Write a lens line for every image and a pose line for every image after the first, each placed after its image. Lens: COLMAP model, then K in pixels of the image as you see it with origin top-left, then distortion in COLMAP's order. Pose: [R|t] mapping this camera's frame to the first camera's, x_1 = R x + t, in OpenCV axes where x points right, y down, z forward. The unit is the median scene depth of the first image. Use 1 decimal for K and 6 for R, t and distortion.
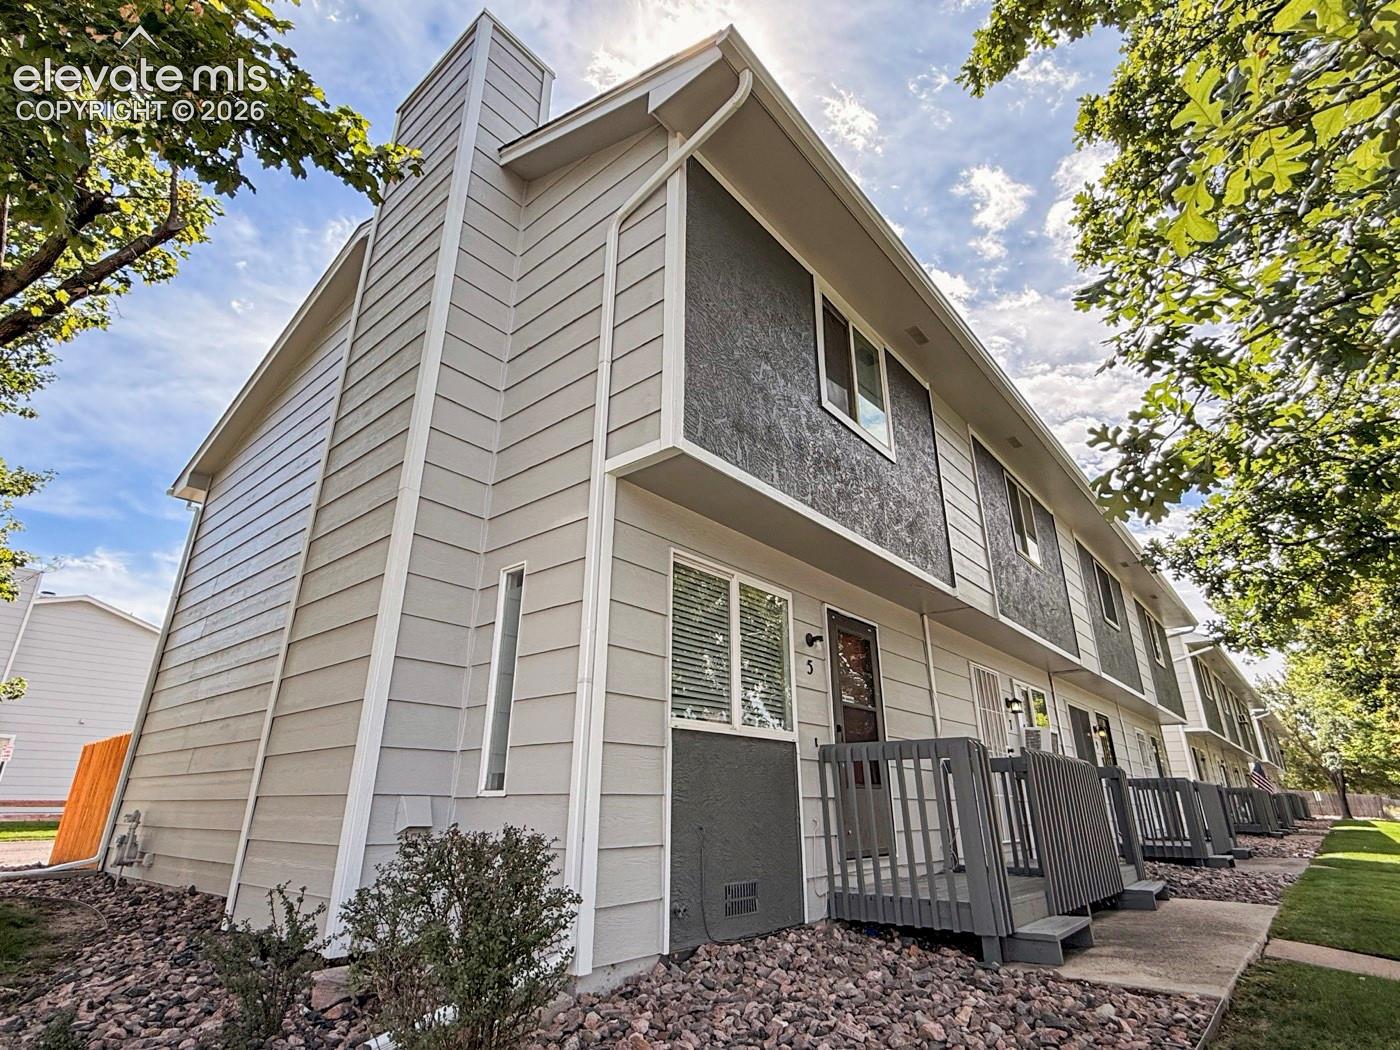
lens RADIAL K [[706.4, 0, 699.1], [0, 706.4, 521.8], [0, 0, 1]] dist [0.001857, -0.001526]
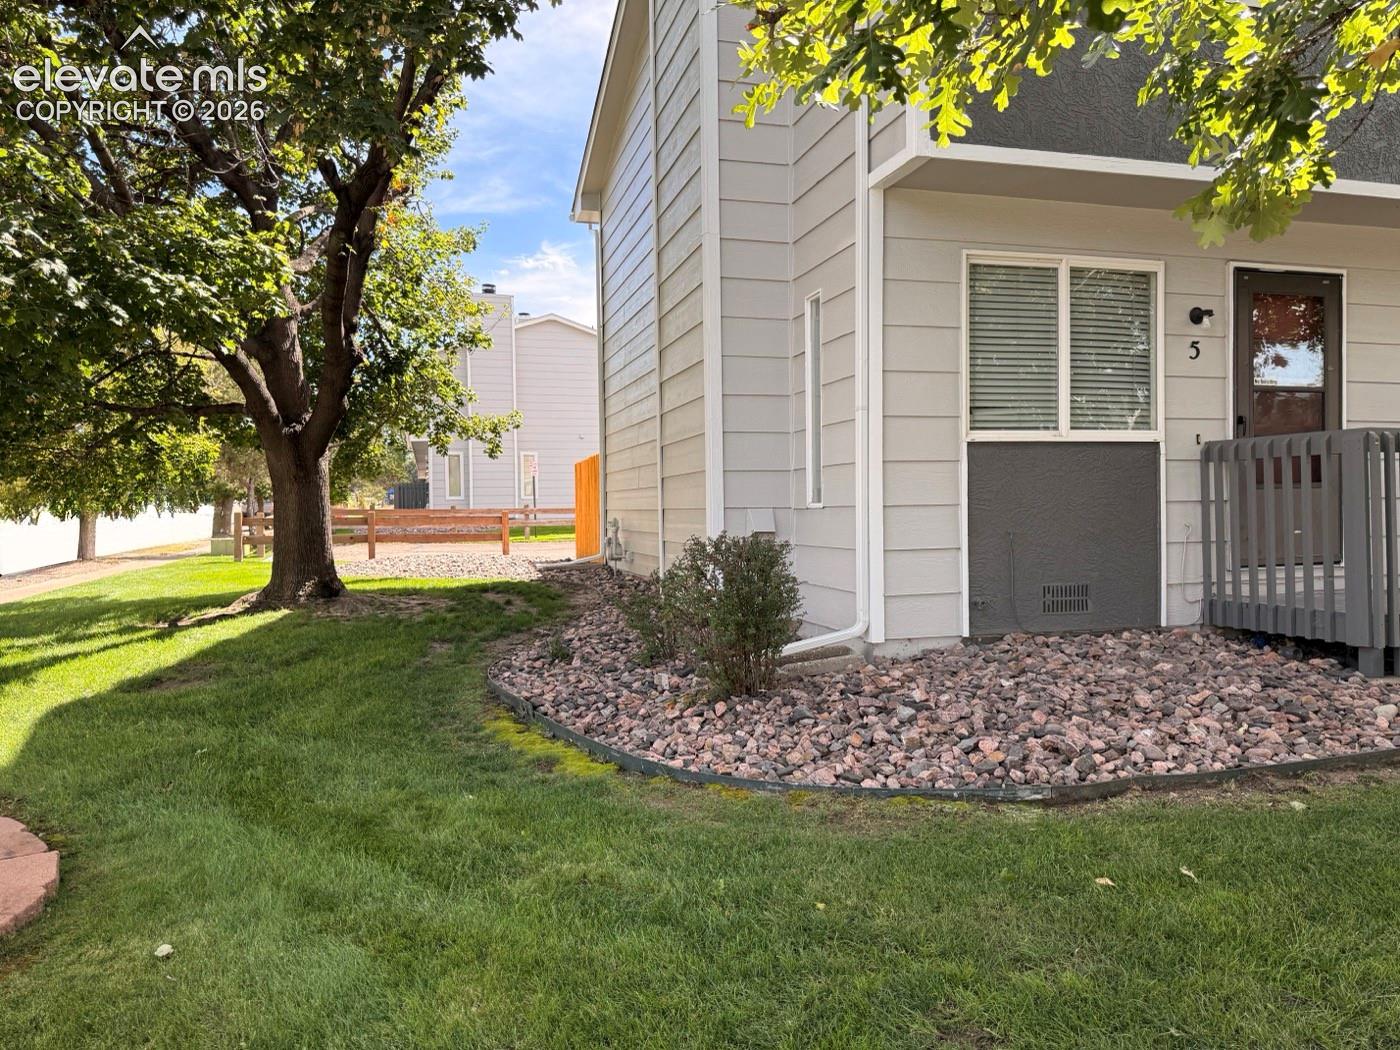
lens RADIAL K [[986.2, 0, 701.2], [0, 986.2, 521.7], [0, 0, 1]] dist [0.052822, -0.028243]
pose [[0.826987, -0.004879, -0.562200, 0.361283], [0.223451, 0.920445, 0.320704, -0.115111], [0.515910, -0.390842, 0.762286, -0.256710]]
